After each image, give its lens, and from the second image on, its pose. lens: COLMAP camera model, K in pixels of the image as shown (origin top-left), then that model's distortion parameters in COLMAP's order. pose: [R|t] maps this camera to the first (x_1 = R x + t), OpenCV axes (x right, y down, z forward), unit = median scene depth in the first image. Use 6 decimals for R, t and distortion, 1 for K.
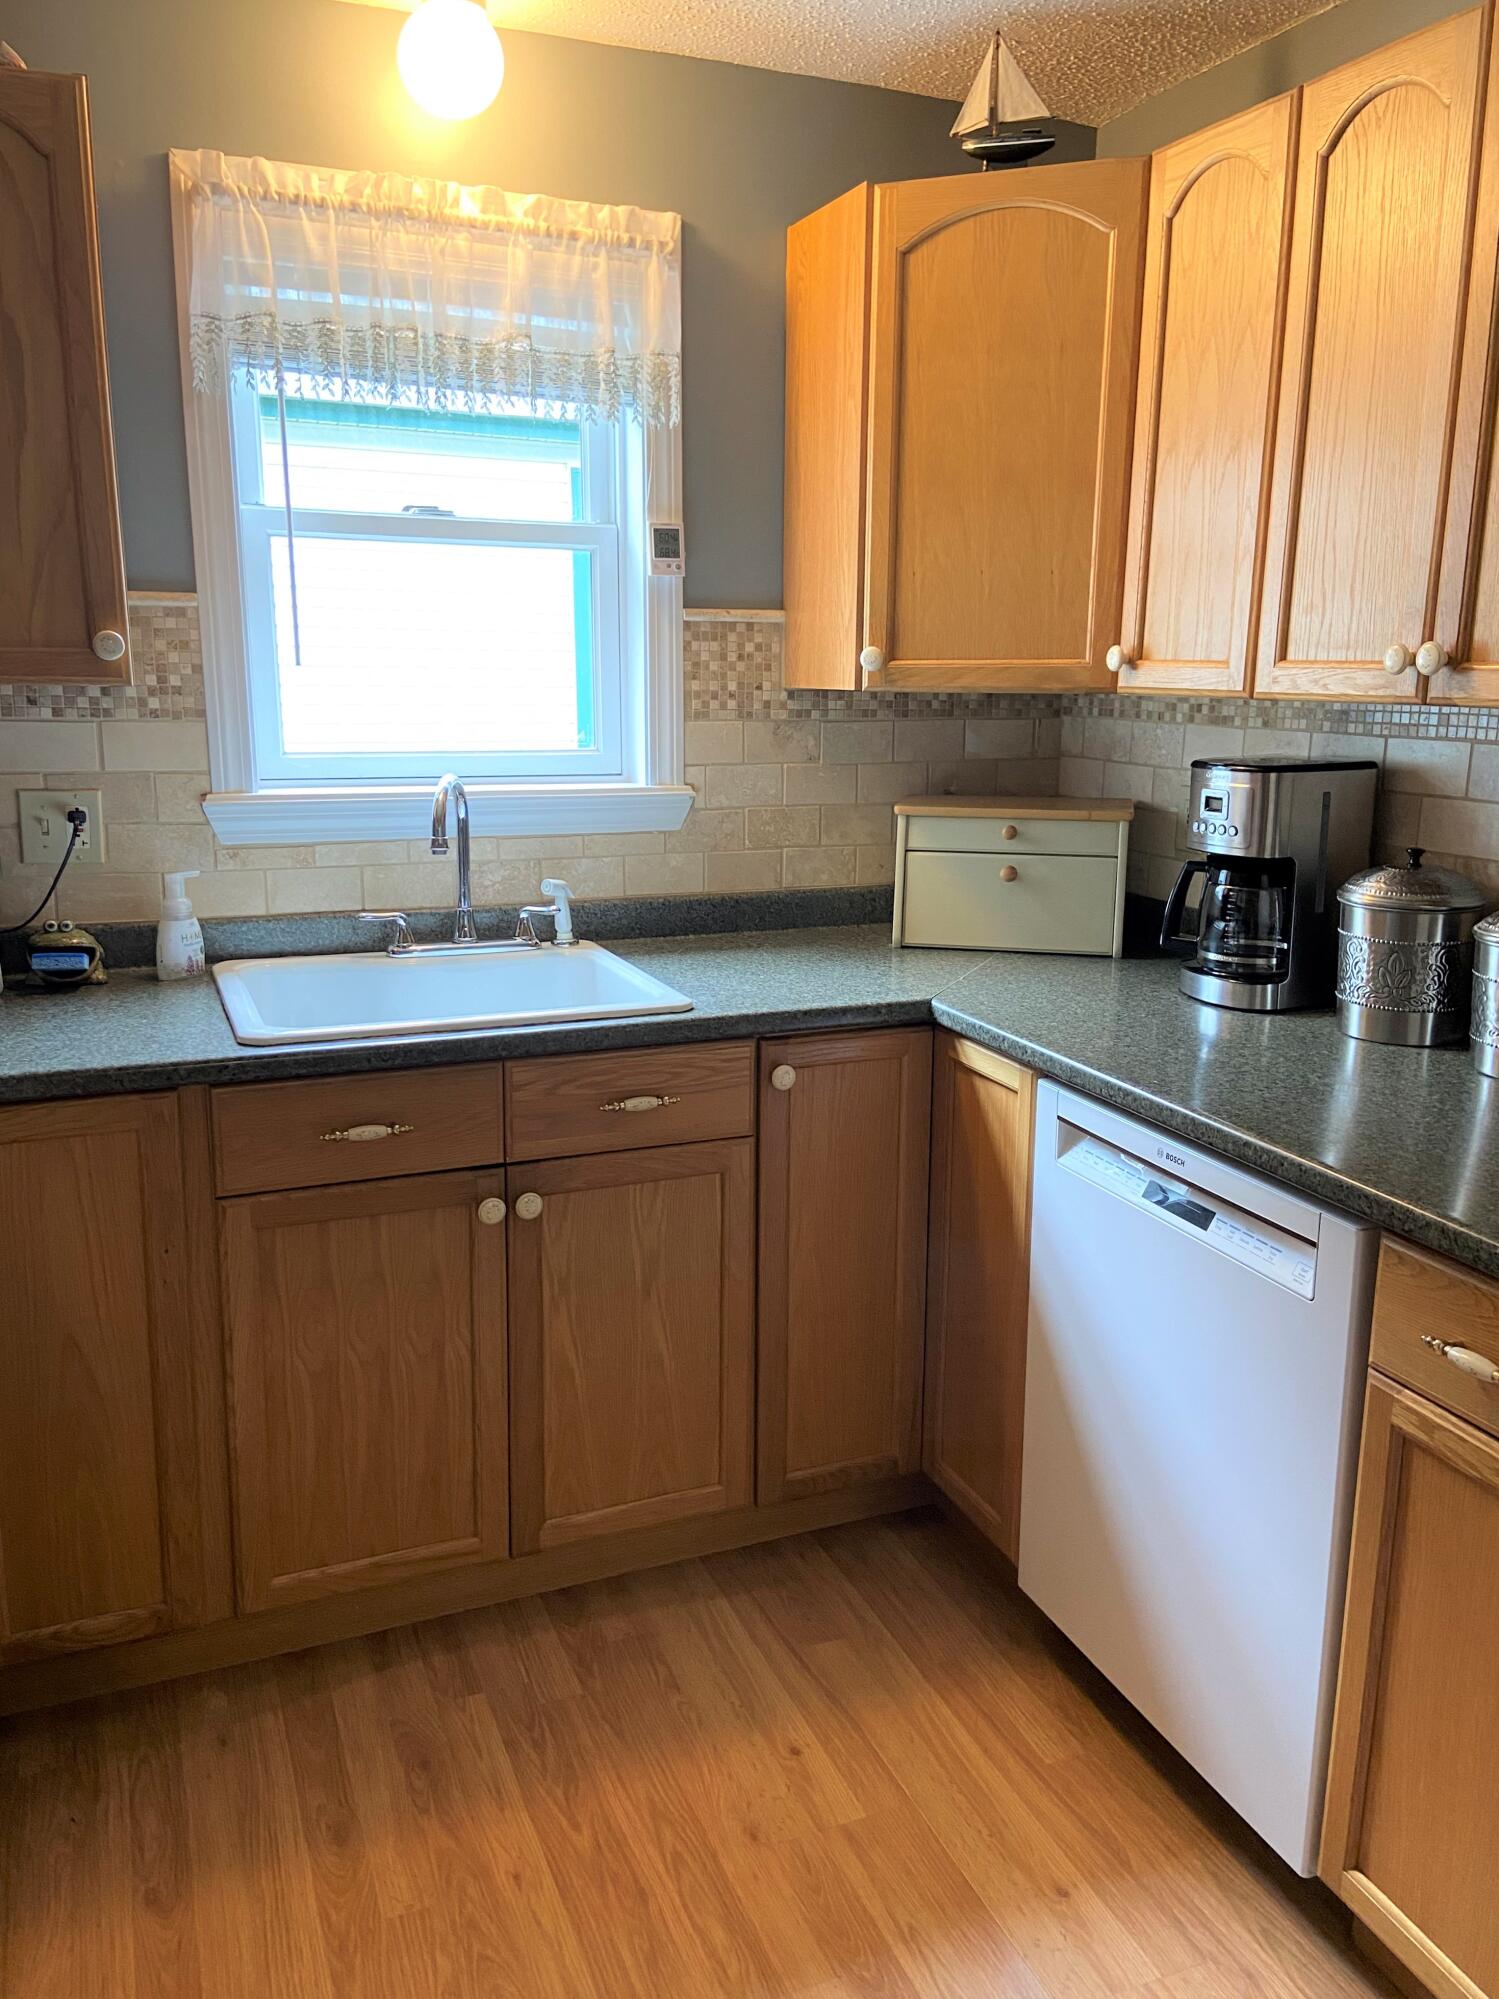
lens RADIAL K [[1532.2, 0, 751.8], [0, 1532.2, 988.6], [0, 0, 1]] dist [0.088638, -0.085389]
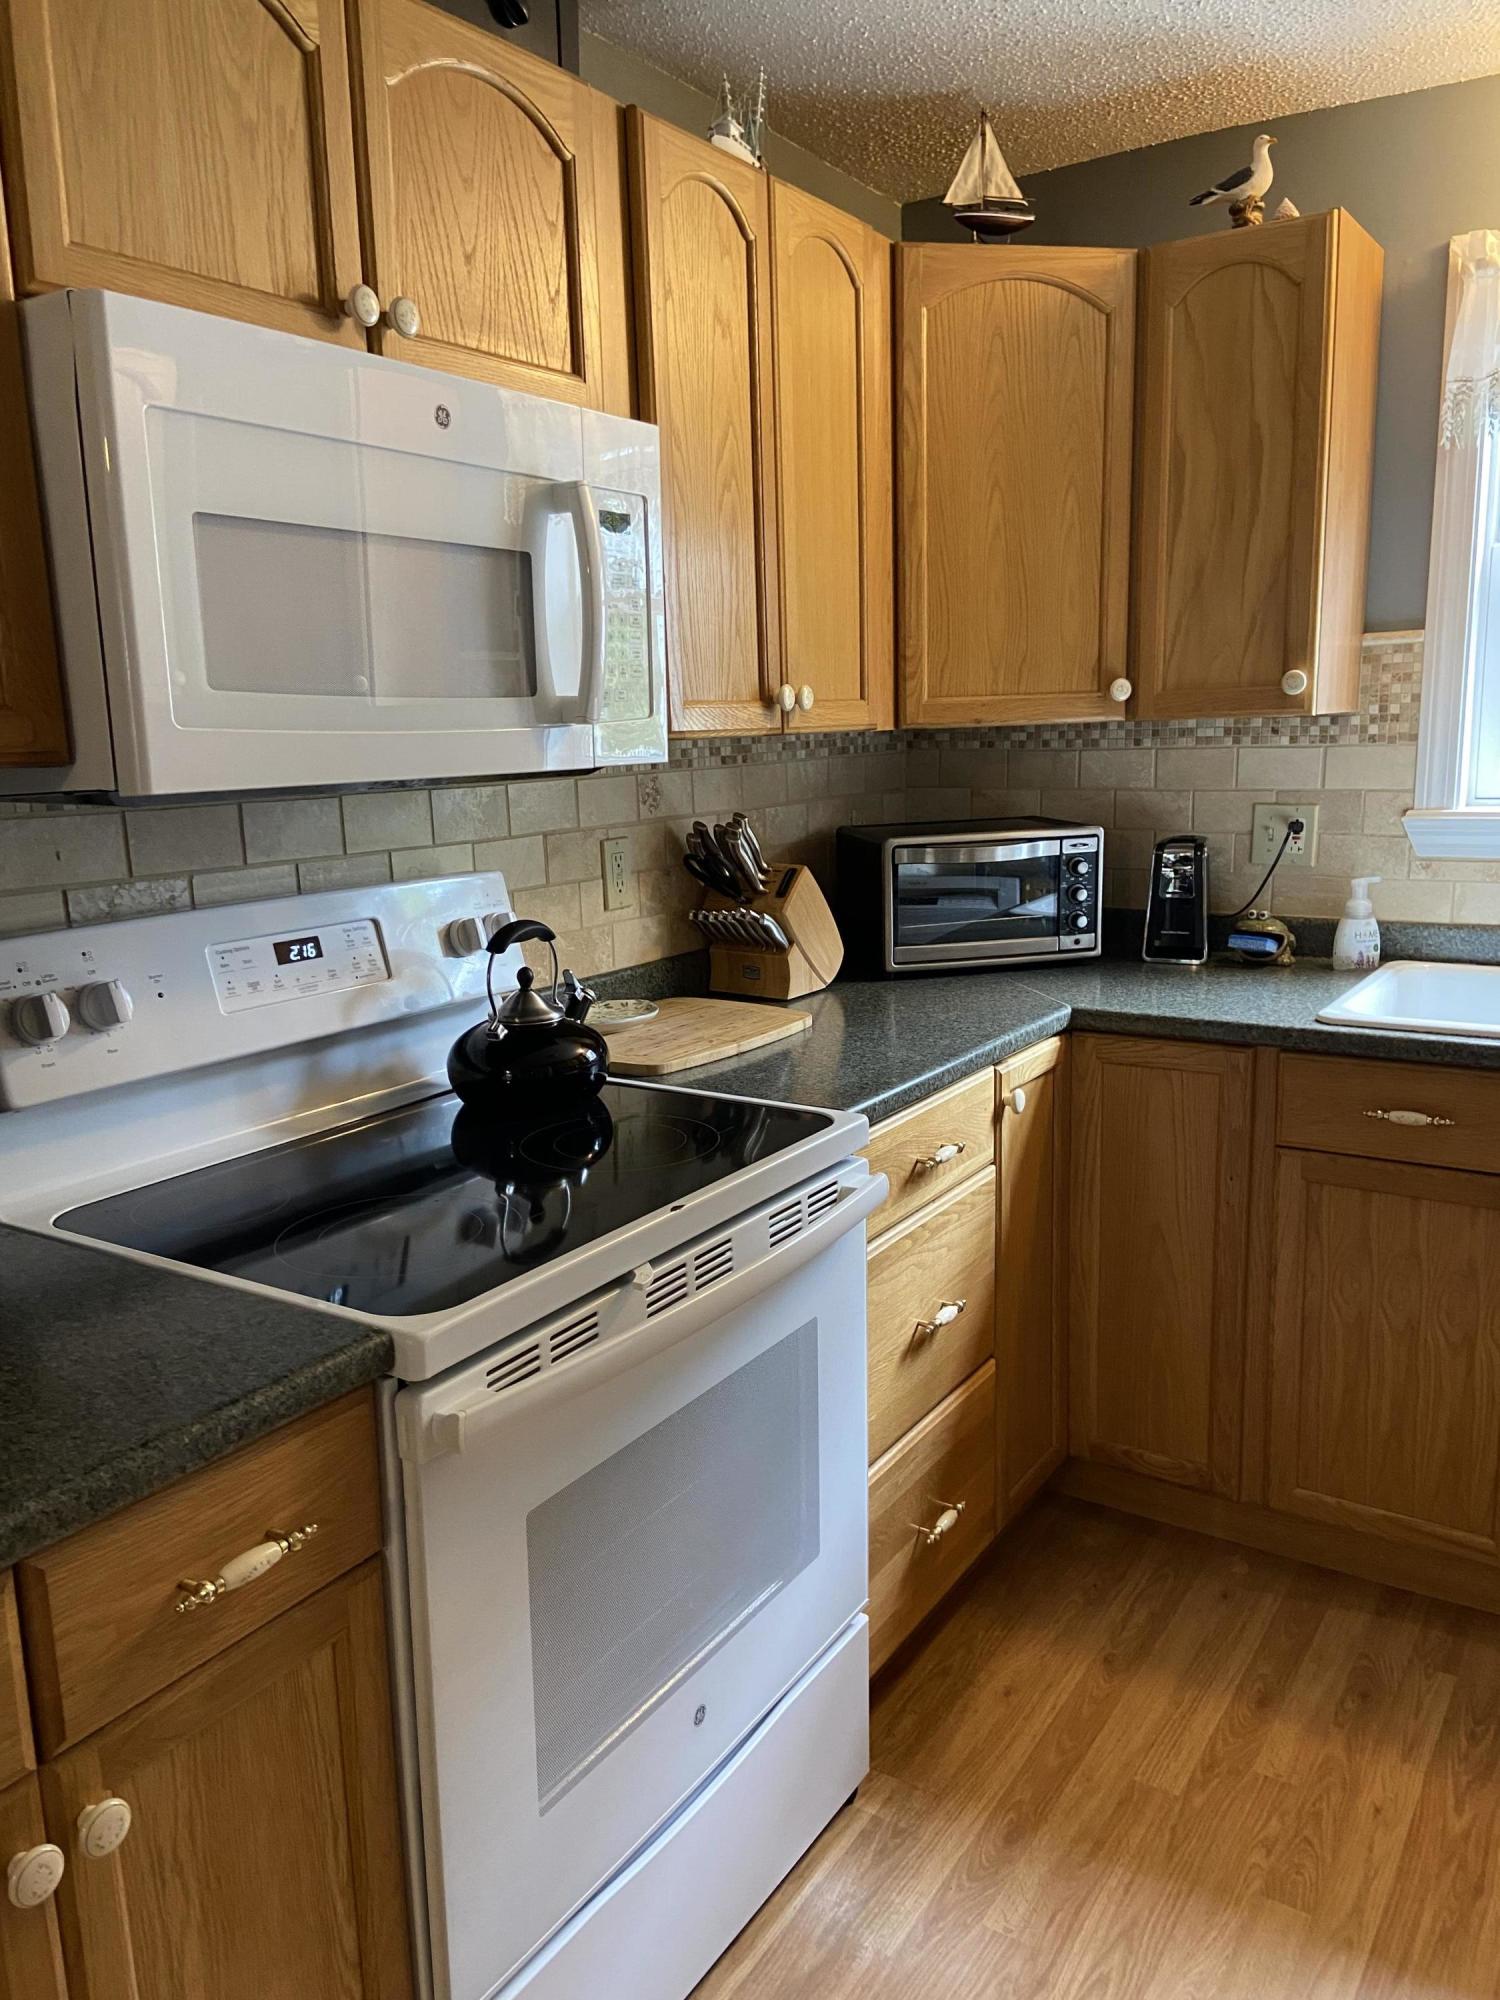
lens RADIAL K [[1533.0, 0, 804.2], [0, 1533.0, 1000.4], [0, 0, 1]] dist [0.088638, -0.085389]
pose [[0.591136, 0.125785, -0.796703, 0.318028], [-0.137329, 0.989038, 0.054256, 0.009401], [0.794795, 0.077338, 0.601931, -0.006072]]
